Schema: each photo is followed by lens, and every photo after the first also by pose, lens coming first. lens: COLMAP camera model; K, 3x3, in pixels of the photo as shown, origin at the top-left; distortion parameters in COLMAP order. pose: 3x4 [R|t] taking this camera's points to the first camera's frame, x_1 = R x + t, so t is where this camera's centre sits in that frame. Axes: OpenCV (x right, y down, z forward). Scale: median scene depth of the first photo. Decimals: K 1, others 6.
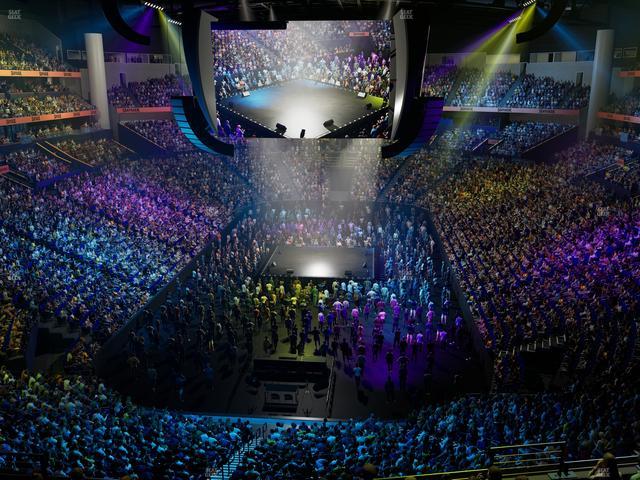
lens RADIAL K [[595.3, 0, 322.7], [0, 595.3, 242.2], [0, 0, 1]] dist [0.002325, 0.000000]
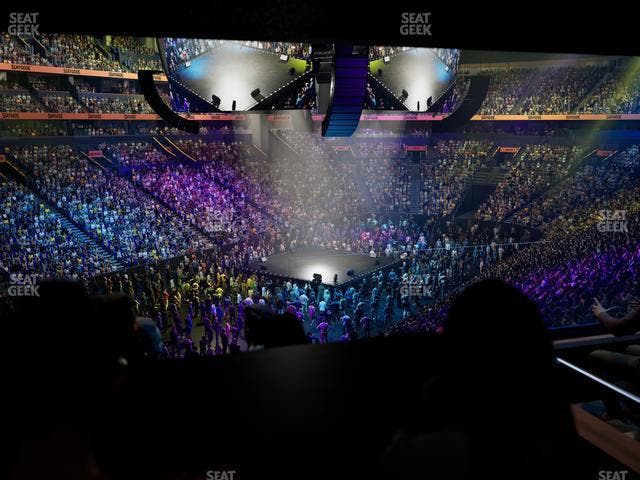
lens RADIAL K [[599.6, 0, 335.9], [0, 599.6, 245.3], [0, 0, 1]] dist [-0.001660, 0.000000]
pose [[0.878270, 0.094625, -0.468709, 0.553064], [-0.123039, 0.991939, -0.030295, 0.036070], [0.462064, 0.084277, 0.882833, 0.292871]]
